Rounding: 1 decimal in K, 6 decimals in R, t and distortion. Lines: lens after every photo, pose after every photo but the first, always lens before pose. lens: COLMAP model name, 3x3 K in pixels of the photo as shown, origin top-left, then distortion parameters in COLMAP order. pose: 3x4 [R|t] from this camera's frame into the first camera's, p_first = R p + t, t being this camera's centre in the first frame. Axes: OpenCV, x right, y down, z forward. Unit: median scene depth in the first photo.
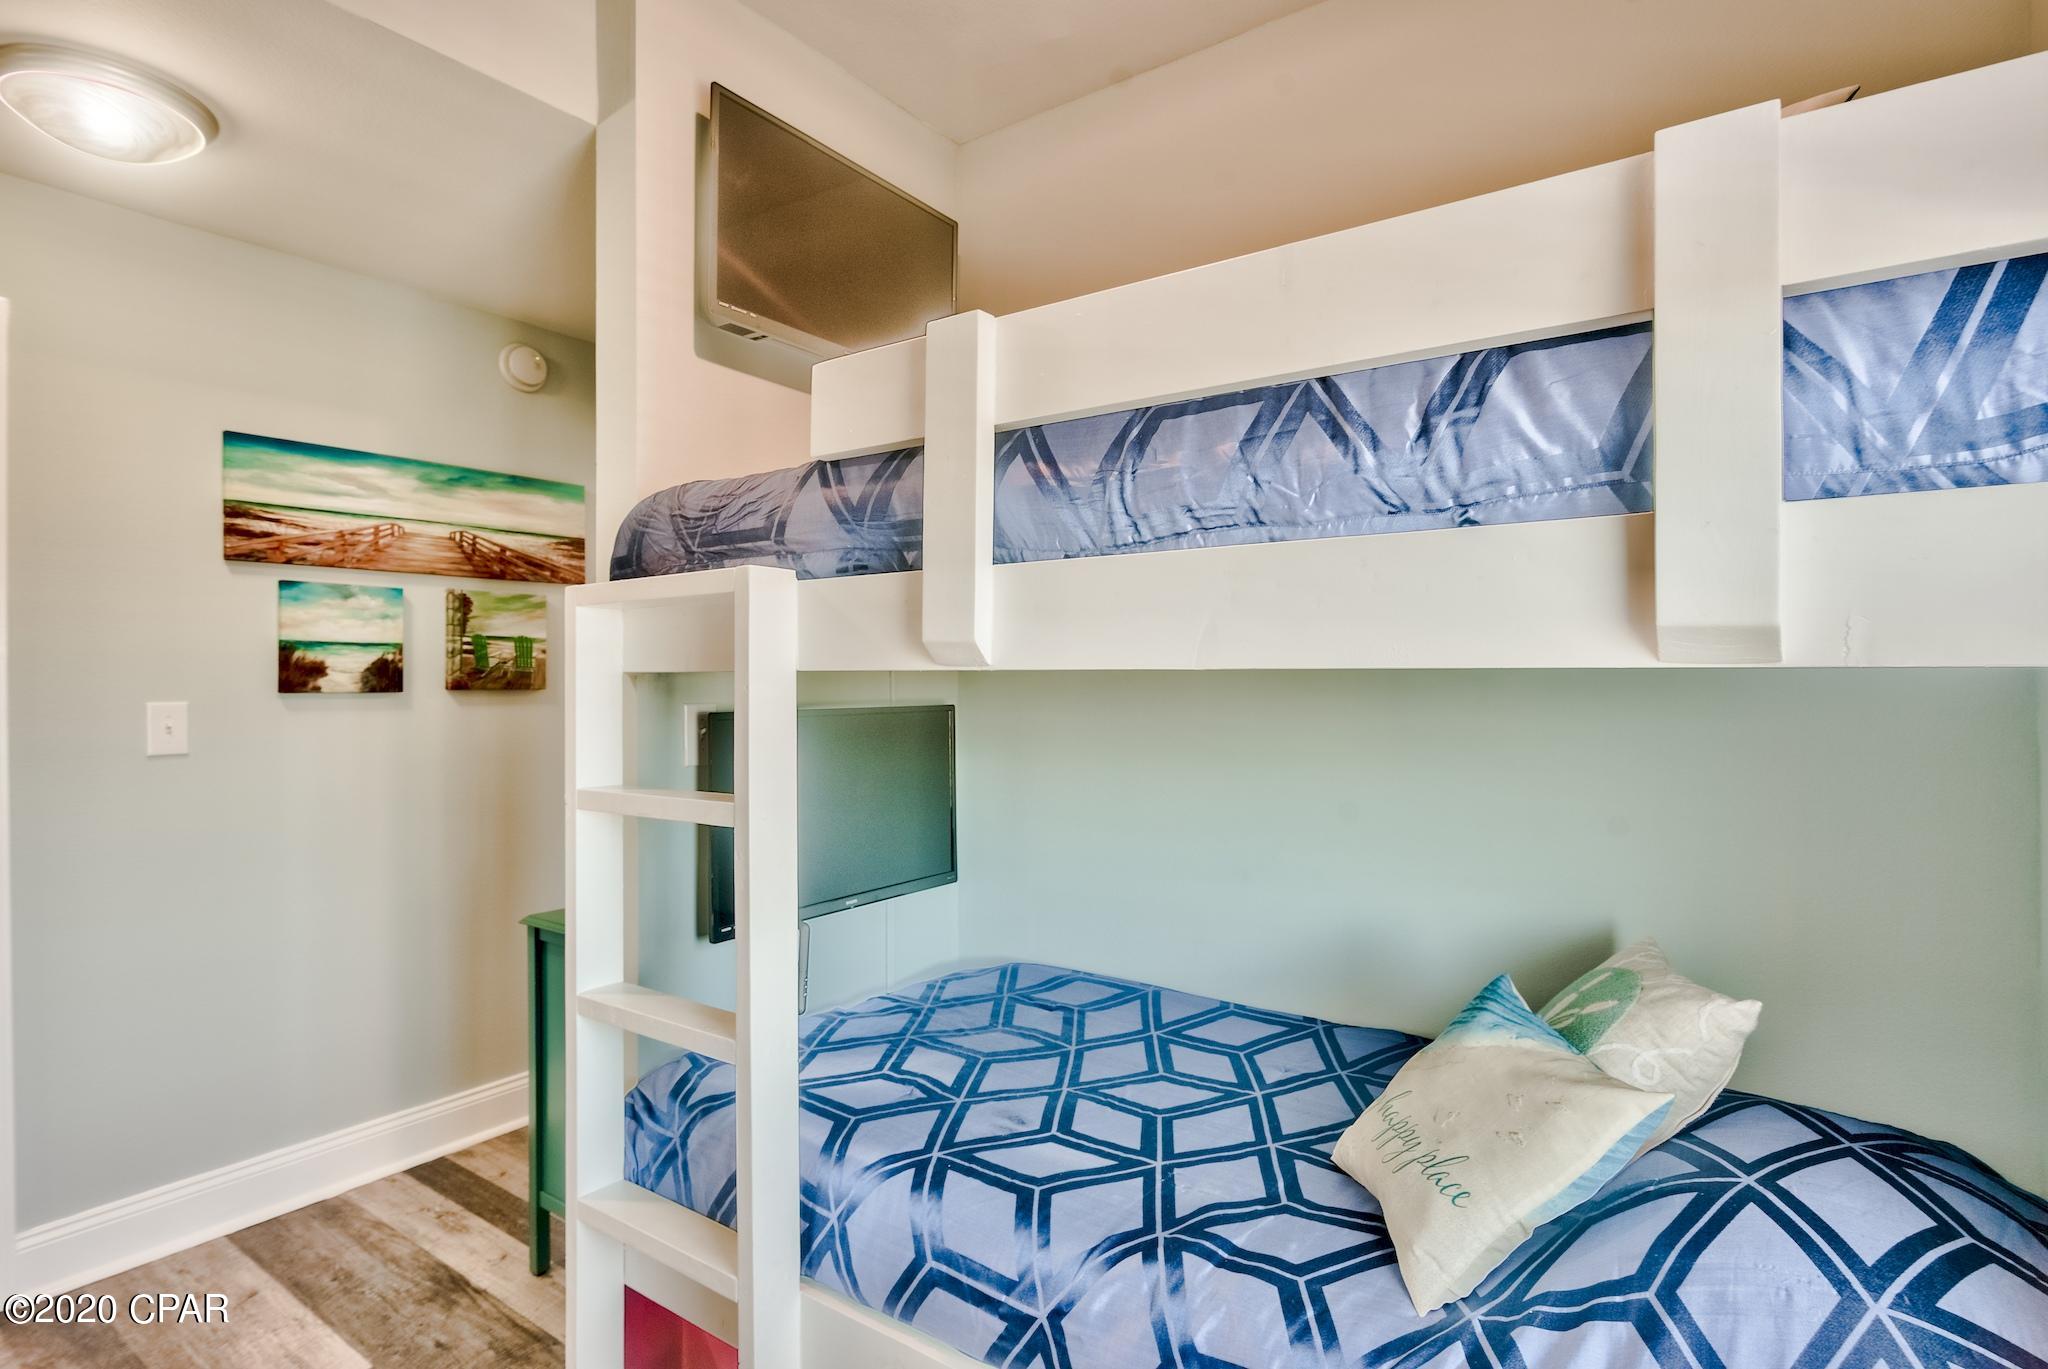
lens RADIAL K [[1025.9, 0, 1022.3], [0, 1025.9, 692.1], [0, 0, 1]] dist [-0.004995, 0.000611]
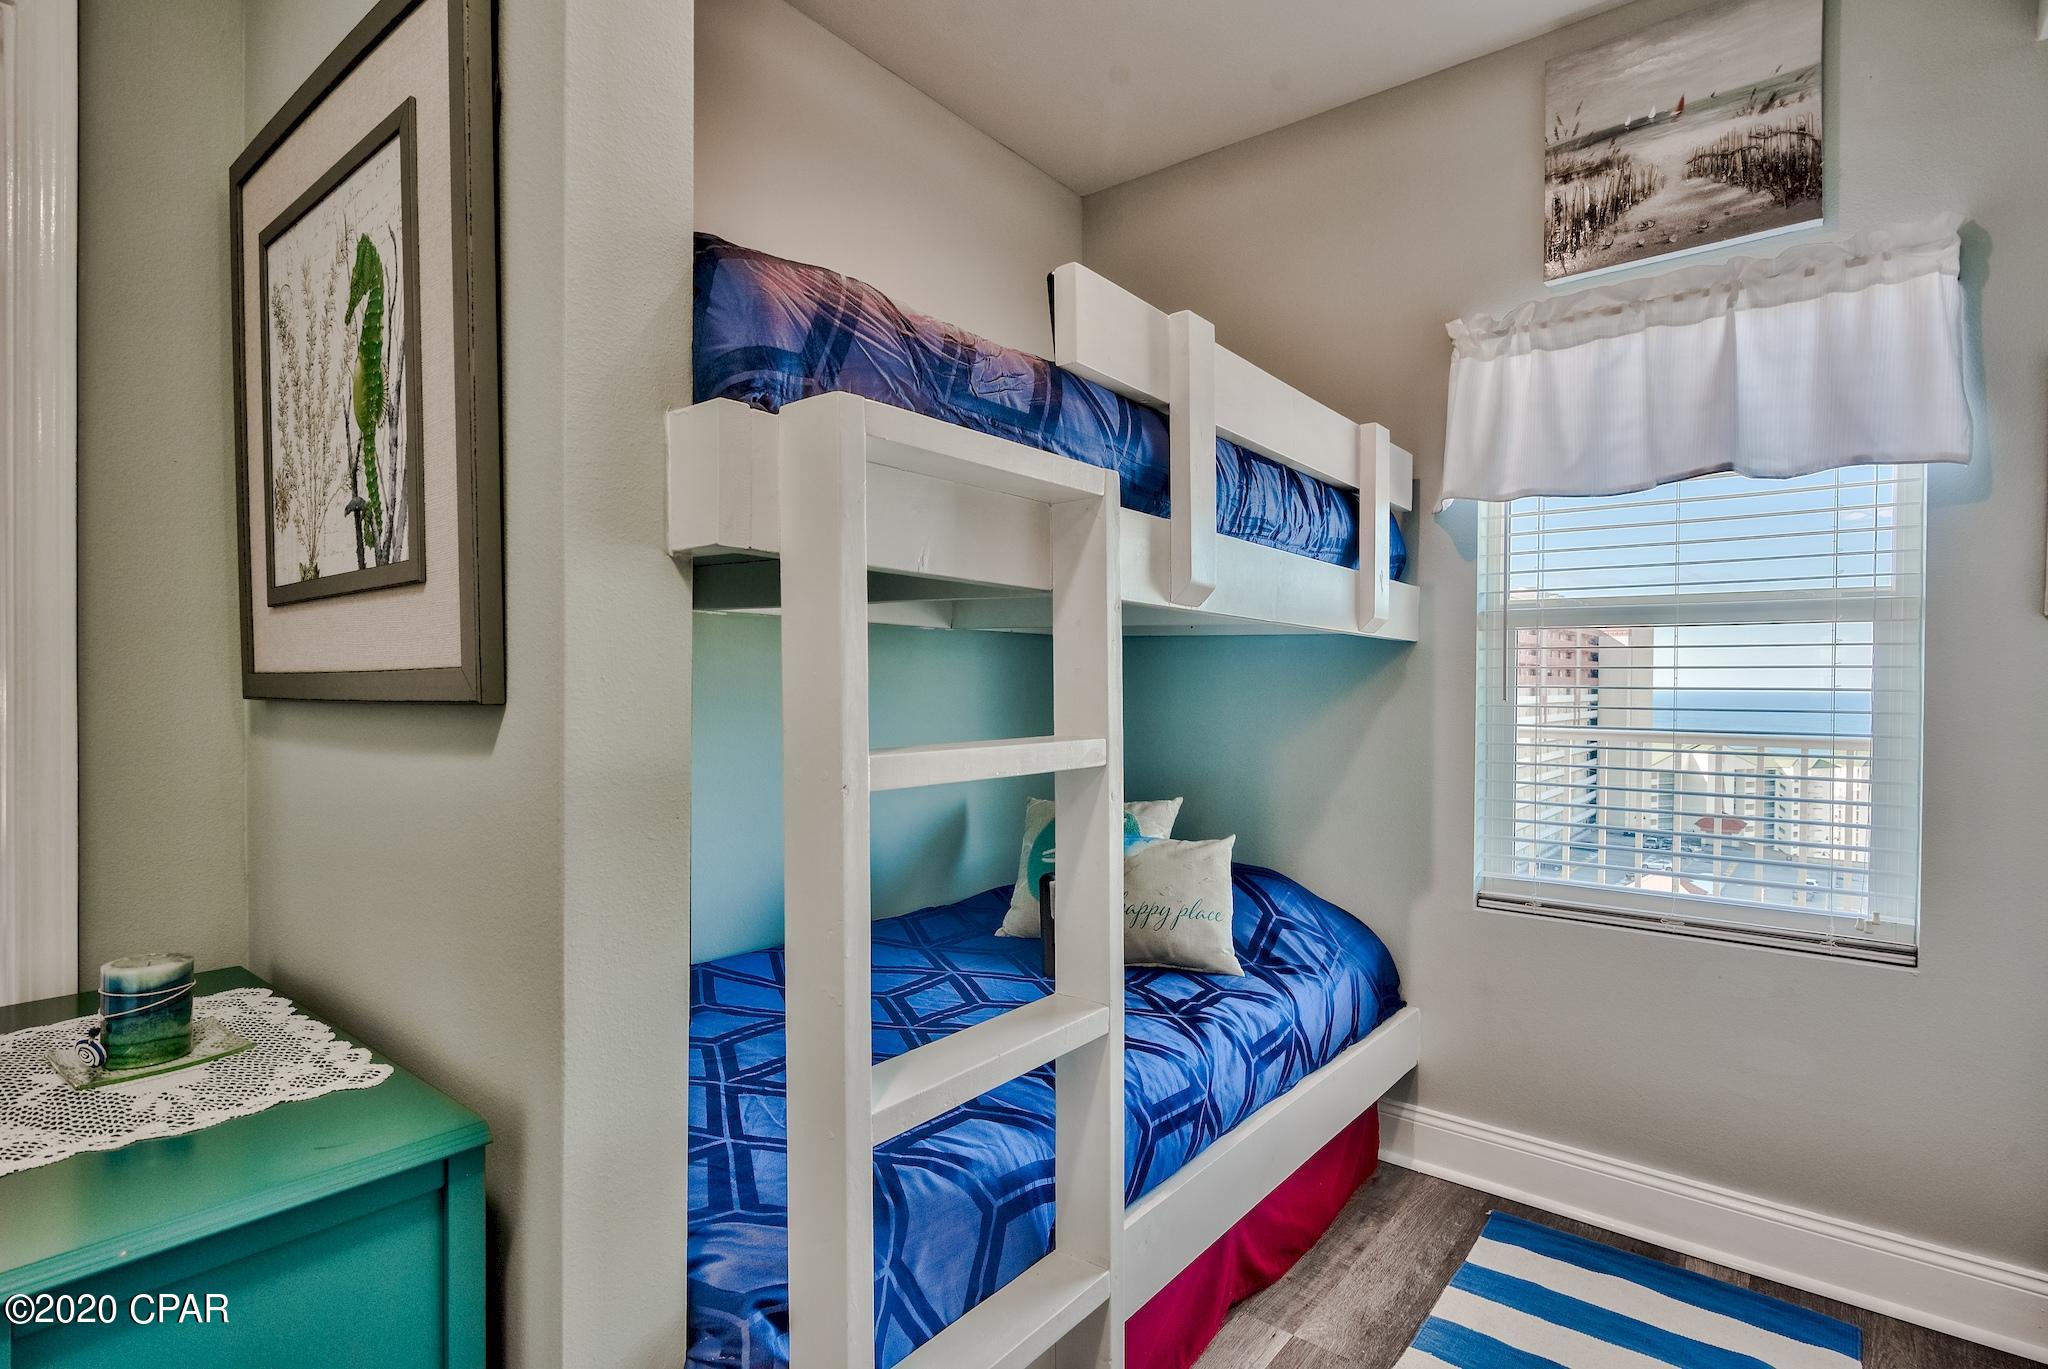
lens RADIAL K [[1025.9, 0, 1019.0], [0, 1025.9, 683.4], [0, 0, 1]] dist [-0.004995, 0.000611]
pose [[0.059495, 0.003109, 0.998224, -1.255110], [0.002311, 0.999992, -0.003252, 0.069819], [-0.998226, 0.002500, 0.059488, 1.091345]]
